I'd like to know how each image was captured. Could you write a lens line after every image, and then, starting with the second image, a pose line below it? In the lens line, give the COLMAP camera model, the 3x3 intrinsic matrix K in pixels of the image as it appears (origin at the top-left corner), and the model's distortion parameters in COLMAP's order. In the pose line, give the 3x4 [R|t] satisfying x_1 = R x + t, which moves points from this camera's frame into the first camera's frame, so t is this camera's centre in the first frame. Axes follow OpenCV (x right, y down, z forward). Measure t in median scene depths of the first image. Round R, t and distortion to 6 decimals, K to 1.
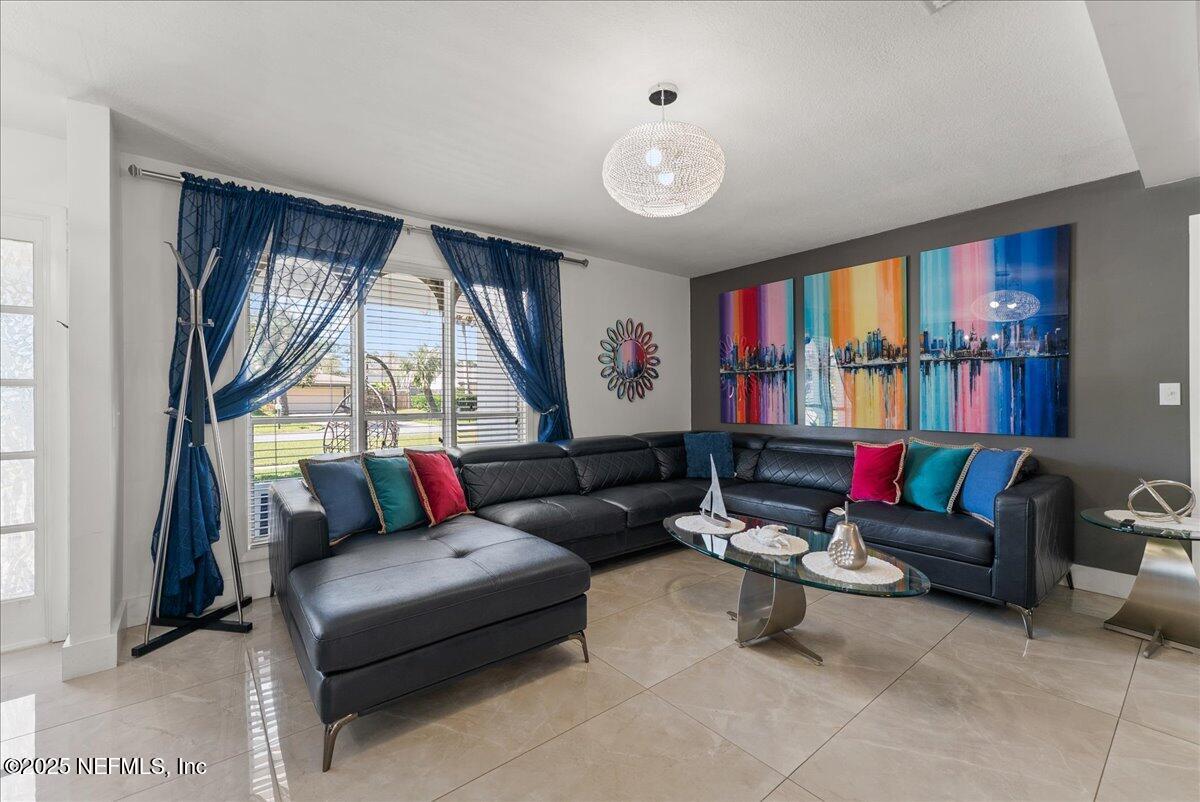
lens RADIAL K [[500.1, 0, 599.9], [0, 500.1, 396.0], [0, 0, 1]] dist [0.002125, 0.000169]
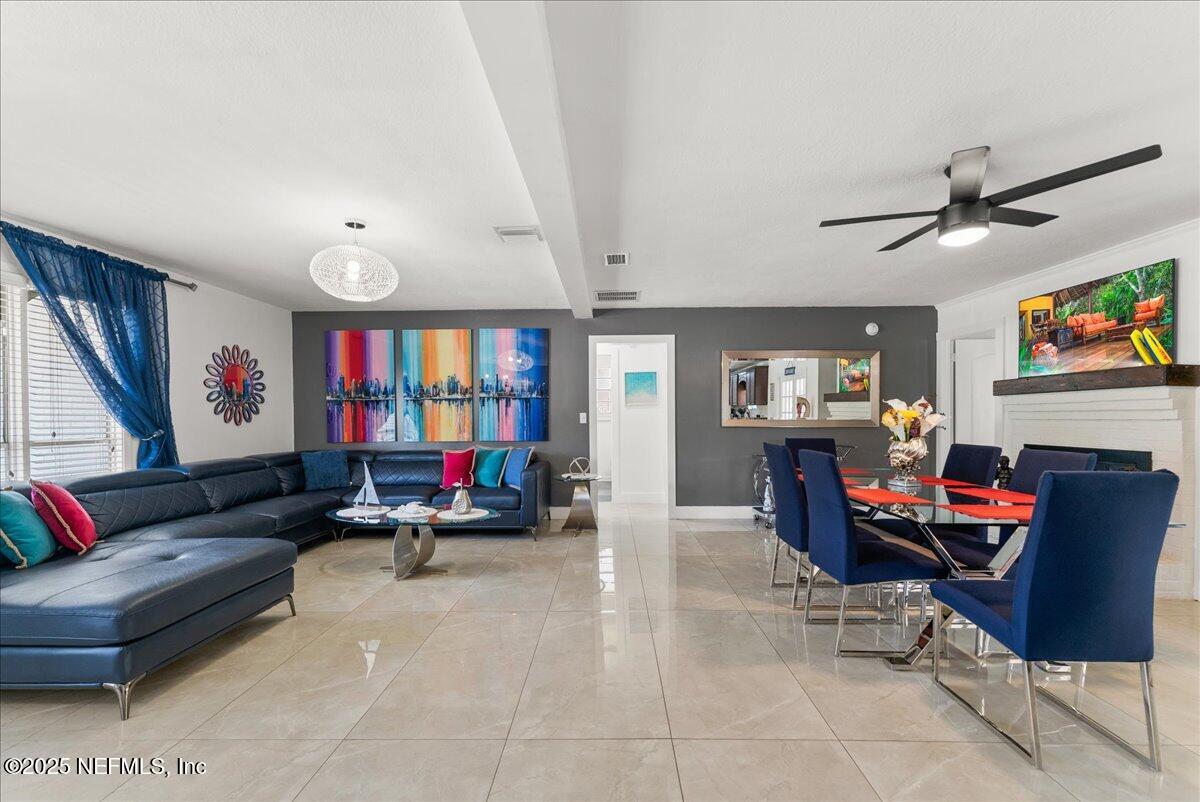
lens RADIAL K [[496.4, 0, 600.3], [0, 496.4, 421.5], [0, 0, 1]] dist [0.007695, -0.000130]
pose [[0.648886, -0.007876, 0.760845, -0.301654], [0.002213, 0.999962, 0.008465, -0.005415], [-0.760882, -0.003809, 0.648879, -0.303919]]
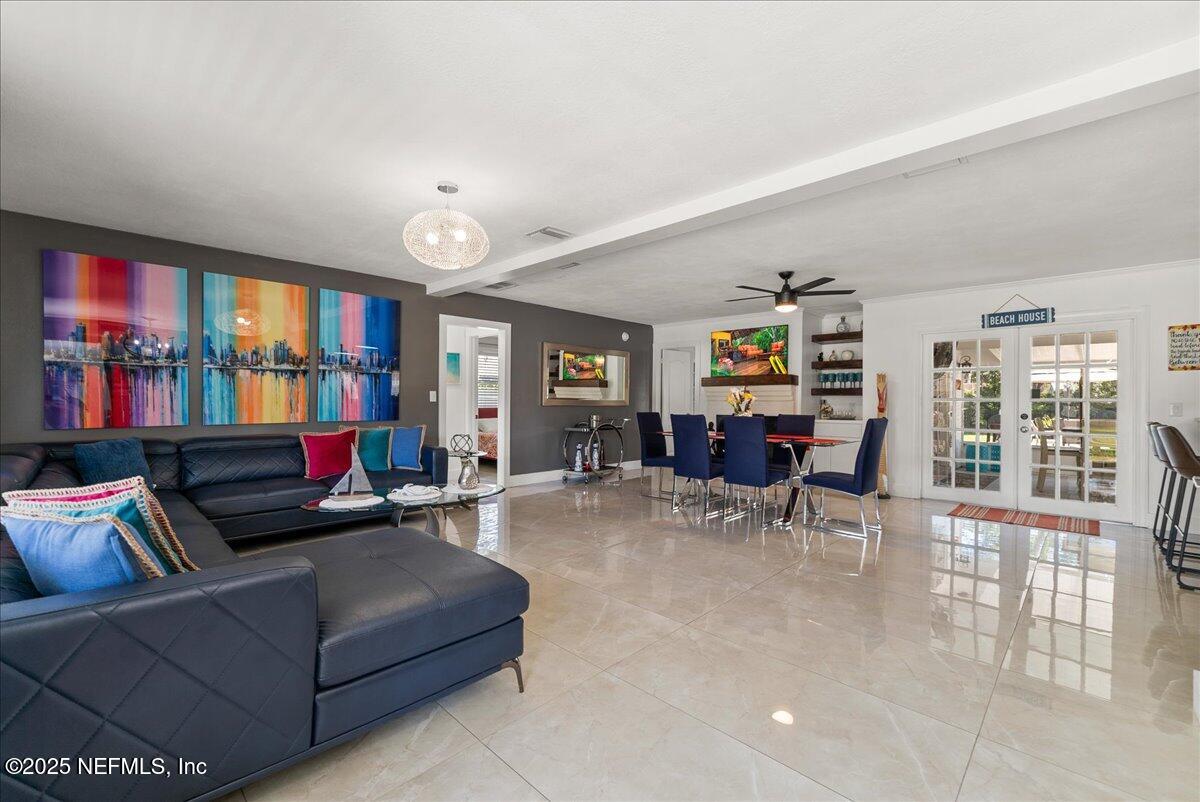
lens RADIAL K [[500.1, 0, 599.9], [0, 500.1, 396.0], [0, 0, 1]] dist [0.002125, 0.000169]
pose [[-0.114914, 0.012177, 0.993301, -0.754015], [-0.005474, 0.999902, -0.012891, 0.013036], [-0.993360, -0.006919, -0.114836, 0.402255]]
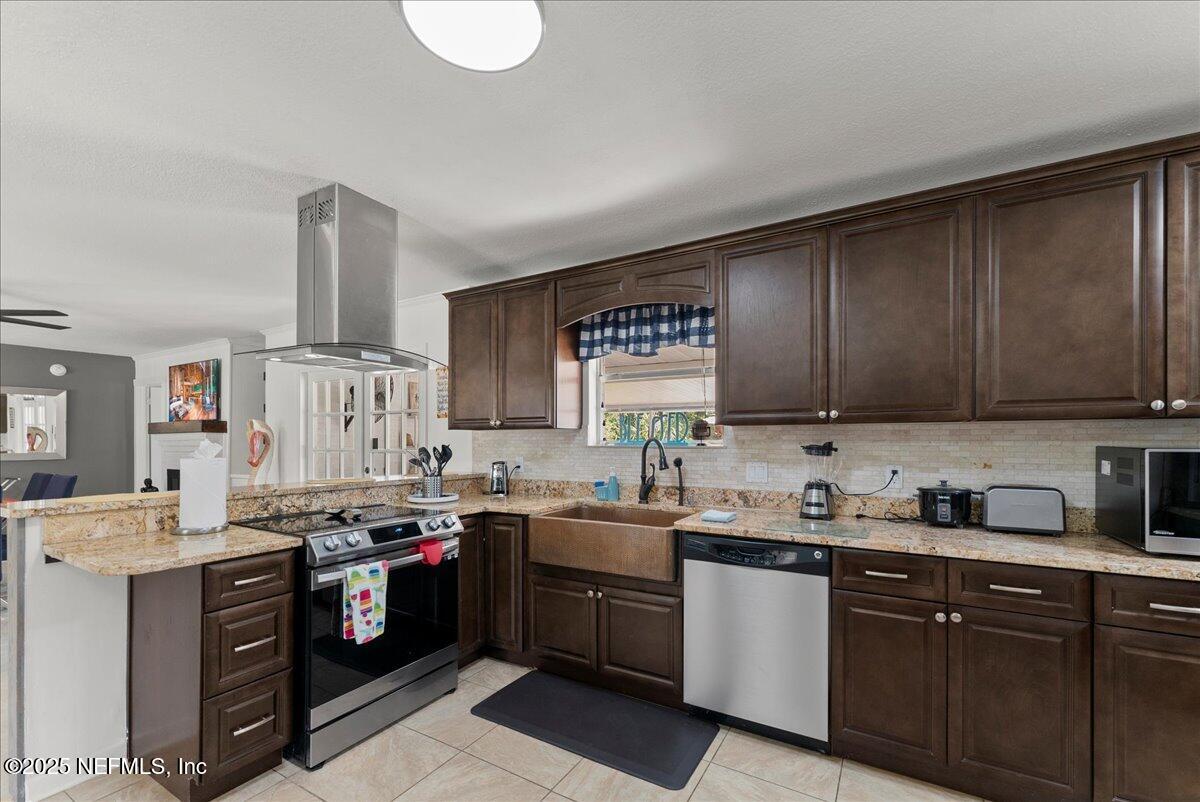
lens RADIAL K [[501.5, 0, 600.6], [0, 501.5, 438.7], [0, 0, 1]] dist [0.000850, 0.000000]
pose [[-0.343370, 0.005103, 0.939186, -0.815088], [0.005433, 0.999979, -0.003447, -0.026789], [-0.939184, 0.003919, -0.343391, -1.084738]]
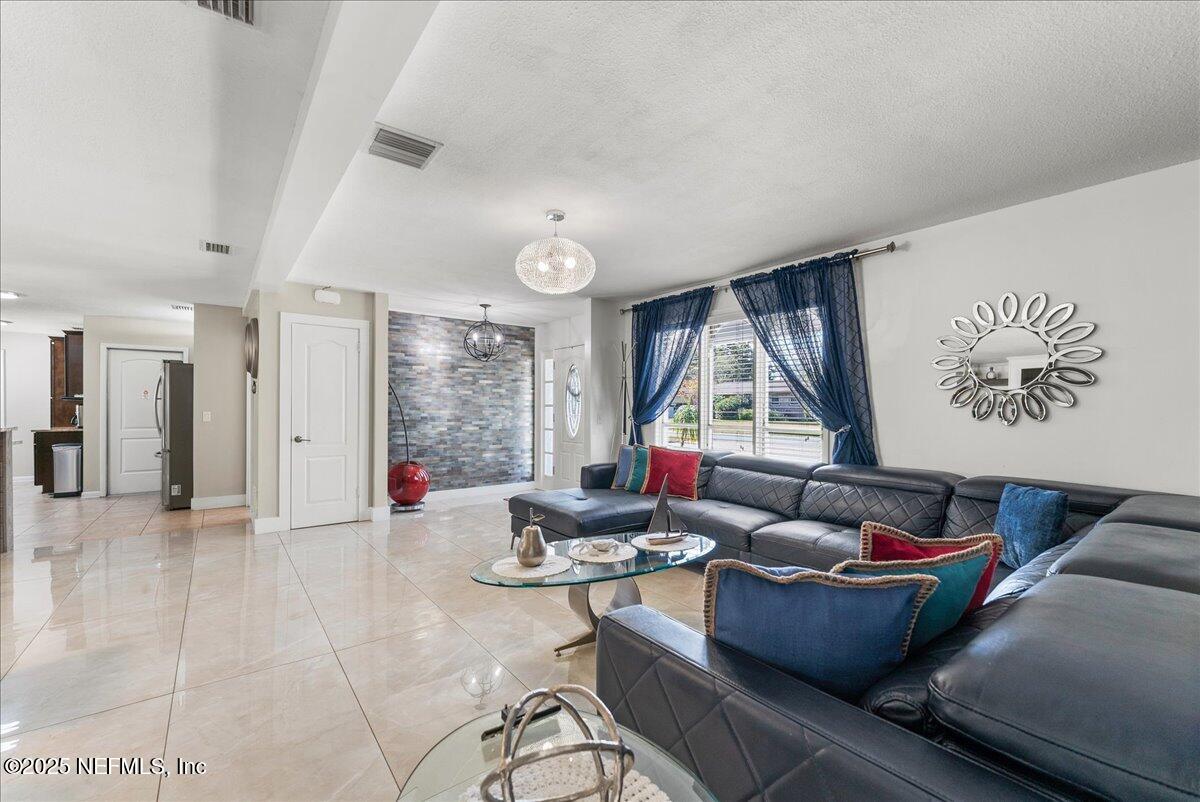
lens RADIAL K [[500.1, 0, 599.9], [0, 500.1, 396.0], [0, 0, 1]] dist [0.002125, 0.000169]
pose [[-0.035616, -0.016256, -0.999233, 0.903149], [-0.005874, 0.999854, -0.016057, -0.015731], [0.999348, 0.005298, -0.035706, 0.653679]]
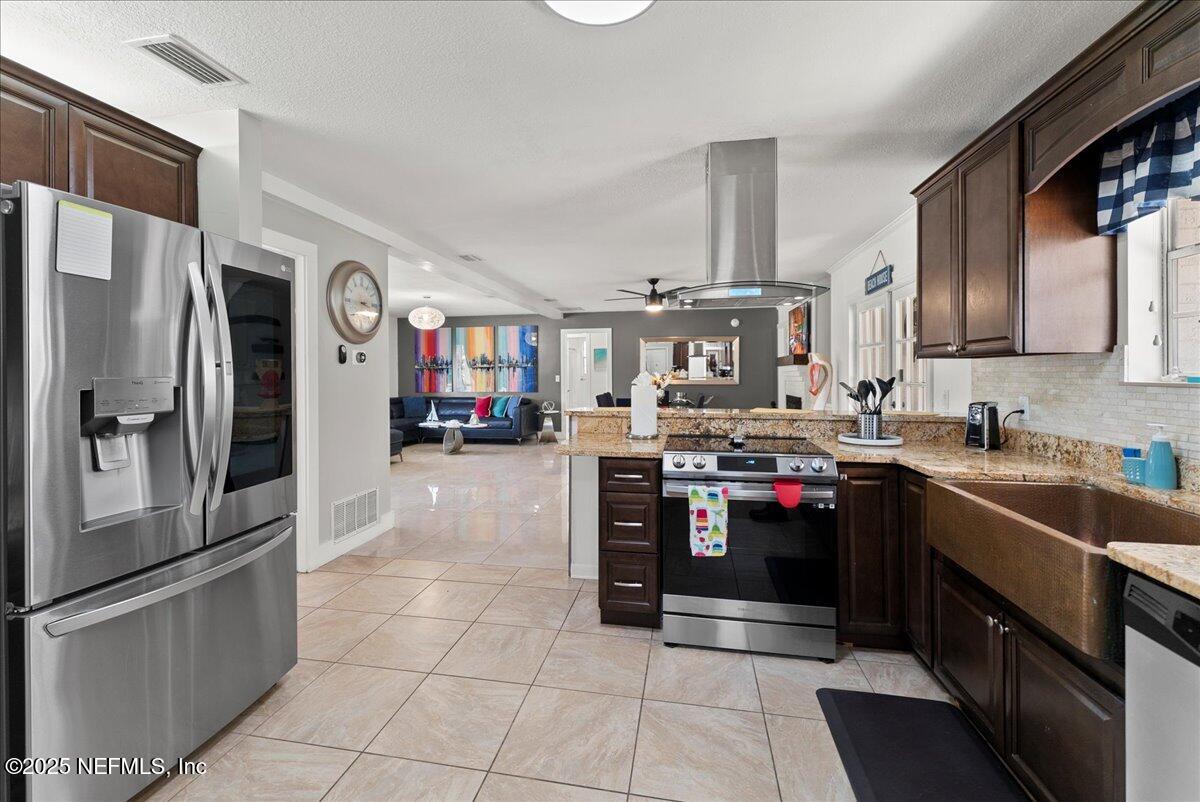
lens RADIAL K [[506.8, 0, 592.1], [0, 506.8, 371.6], [0, 0, 1]] dist [0.001231, 0.000166]
pose [[0.767558, 0.000777, 0.640979, -0.708160], [0.002671, 0.999987, -0.004410, -0.027091], [-0.640974, 0.005097, 0.767546, -1.392084]]
